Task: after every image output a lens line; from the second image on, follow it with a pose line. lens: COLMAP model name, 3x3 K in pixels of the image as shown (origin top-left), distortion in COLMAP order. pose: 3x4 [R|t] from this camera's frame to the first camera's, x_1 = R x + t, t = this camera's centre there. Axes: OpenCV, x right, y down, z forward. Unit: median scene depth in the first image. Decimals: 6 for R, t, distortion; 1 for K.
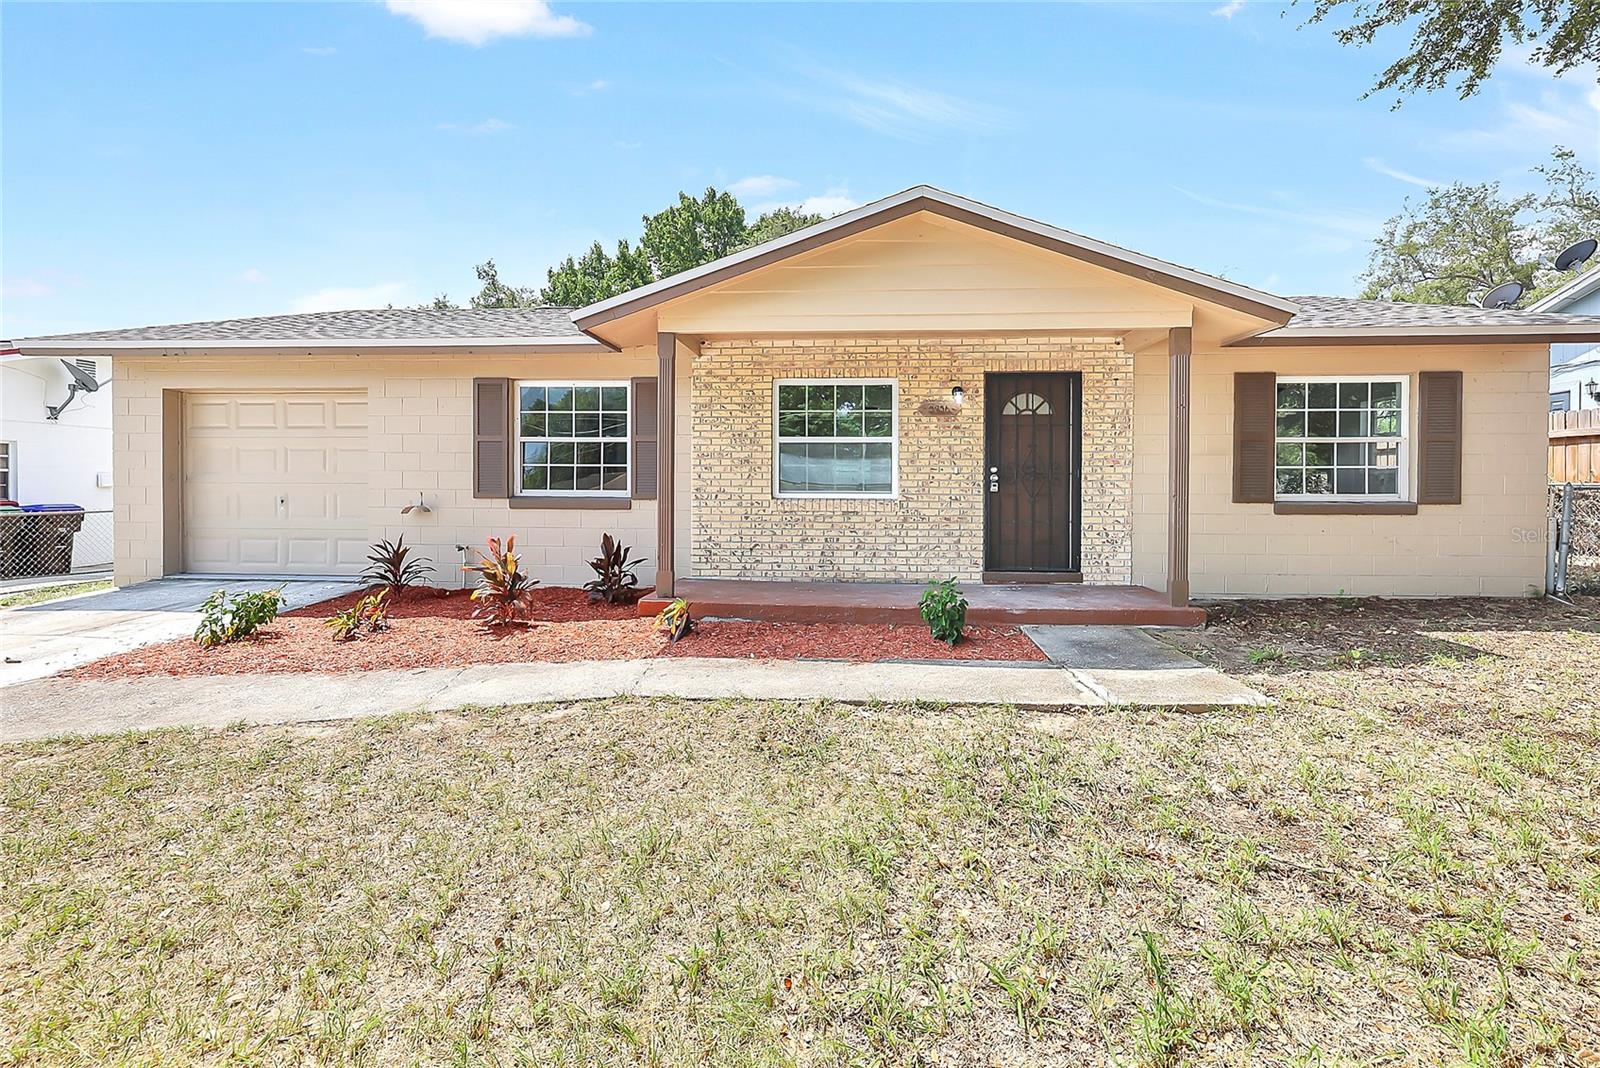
lens RADIAL K [[684.3, 0, 781.6], [0, 684.3, 492.5], [0, 0, 1]] dist [0.000378, 0.000074]
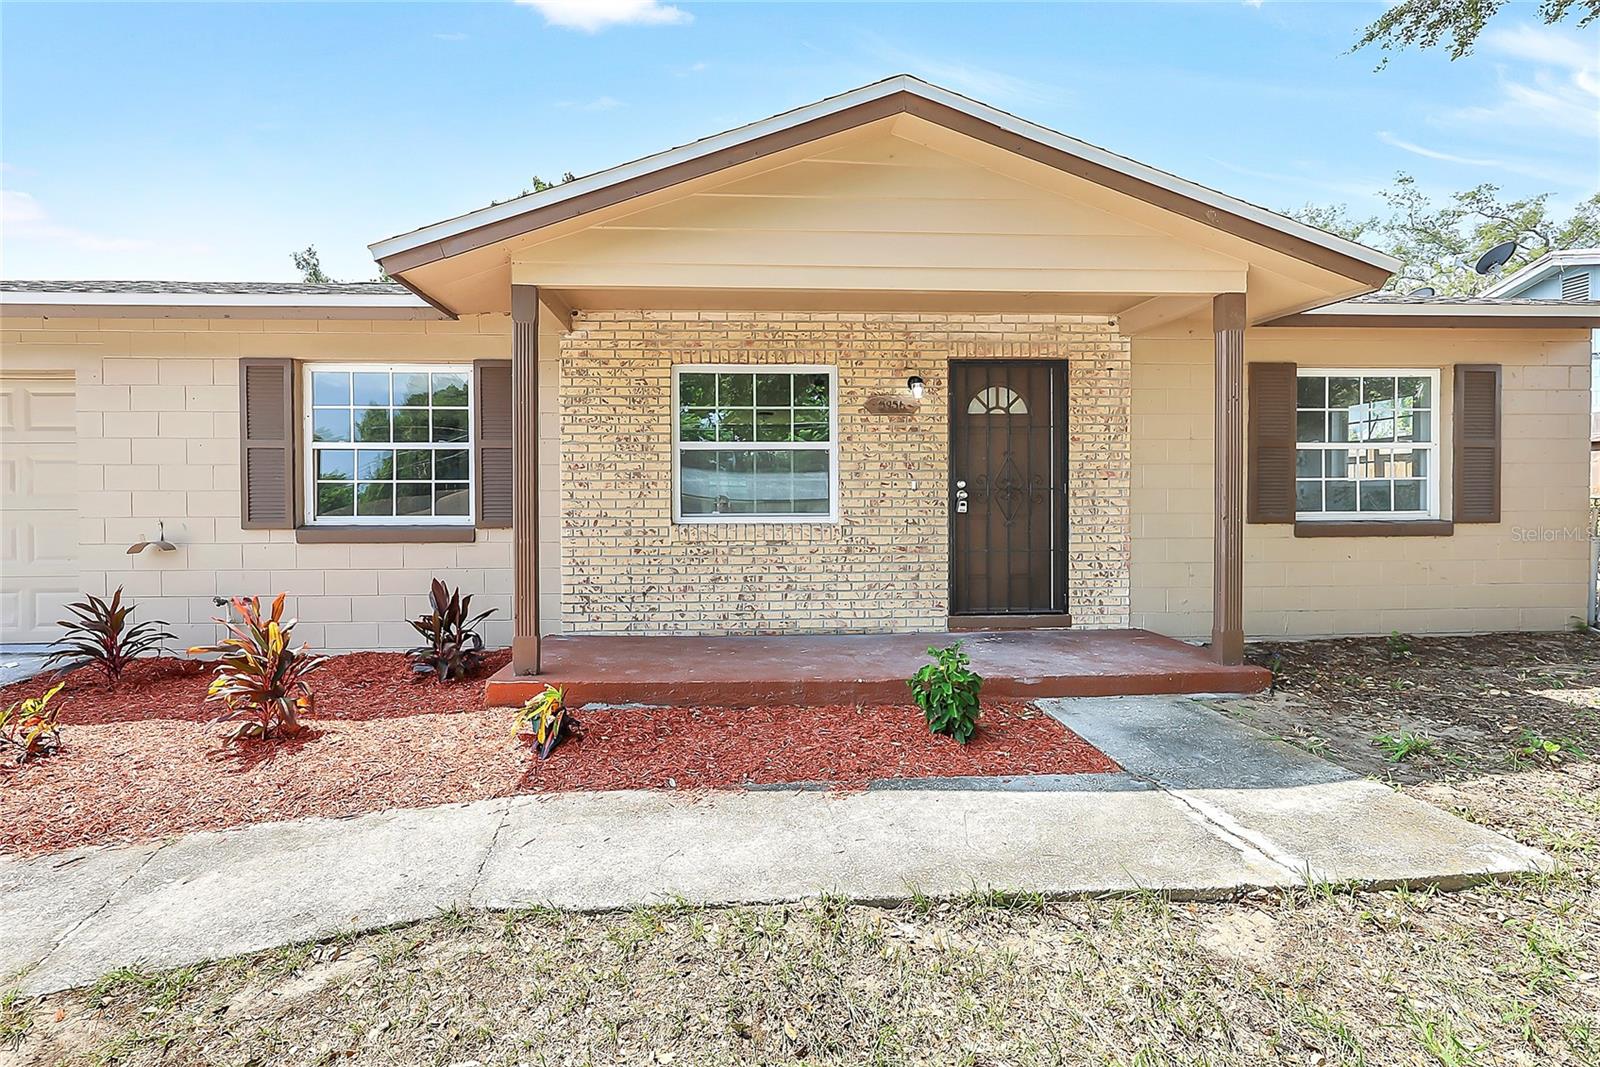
lens RADIAL K [[659.0, 0, 720.1], [0, 659.0, 506.7], [0, 0, 1]] dist [-0.001404, -0.000162]
pose [[0.991787, -0.010136, 0.127500, -0.055191], [0.010147, 0.999948, 0.000564, -0.011139], [-0.127499, 0.000734, 0.991838, 0.293470]]
